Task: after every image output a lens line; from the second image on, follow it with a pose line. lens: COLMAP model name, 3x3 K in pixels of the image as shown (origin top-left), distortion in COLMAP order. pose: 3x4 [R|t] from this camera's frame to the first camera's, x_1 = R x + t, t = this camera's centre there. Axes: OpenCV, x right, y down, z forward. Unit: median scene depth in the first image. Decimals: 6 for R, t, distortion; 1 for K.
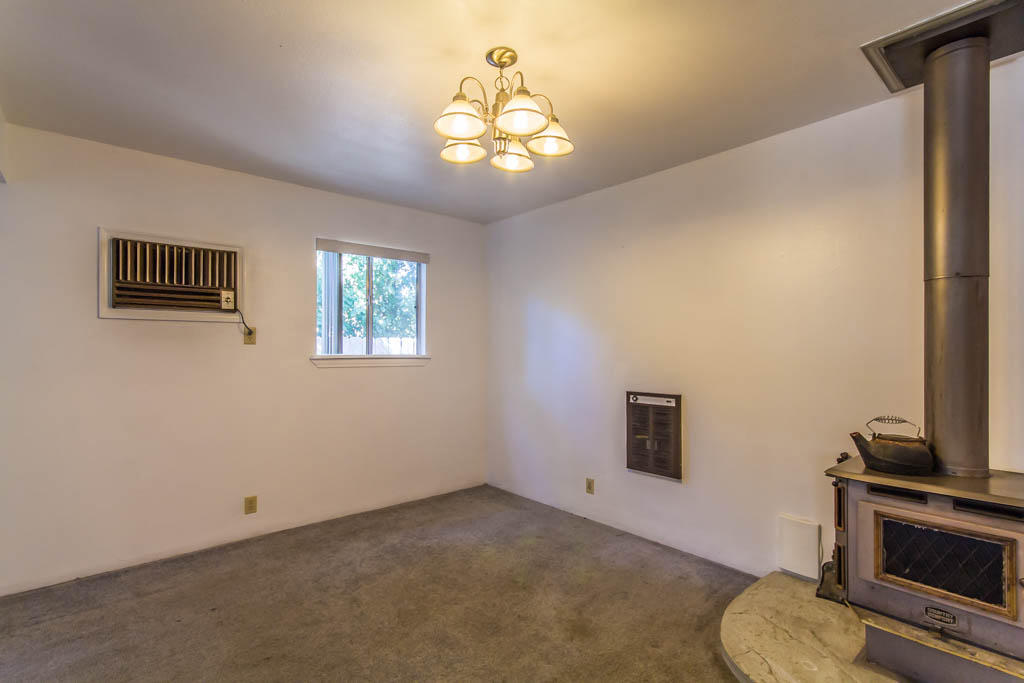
lens RADIAL K [[477.7, 0, 511.5], [0, 477.7, 350.8], [0, 0, 1]] dist [-0.000122, -0.000030]
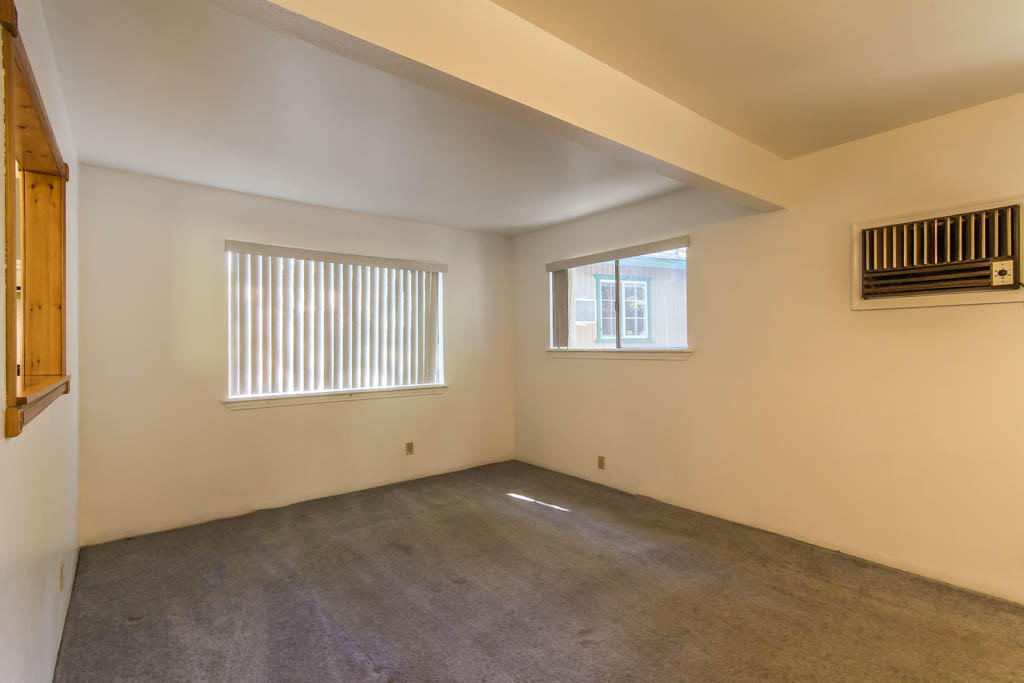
lens RADIAL K [[485.0, 0, 523.4], [0, 485.0, 338.8], [0, 0, 1]] dist [0.002259, 0.000688]
pose [[-0.029054, -0.006186, -0.999559, 0.210351], [0.004916, 0.999968, -0.006332, -0.002604], [0.999566, -0.005098, -0.029022, 0.308385]]
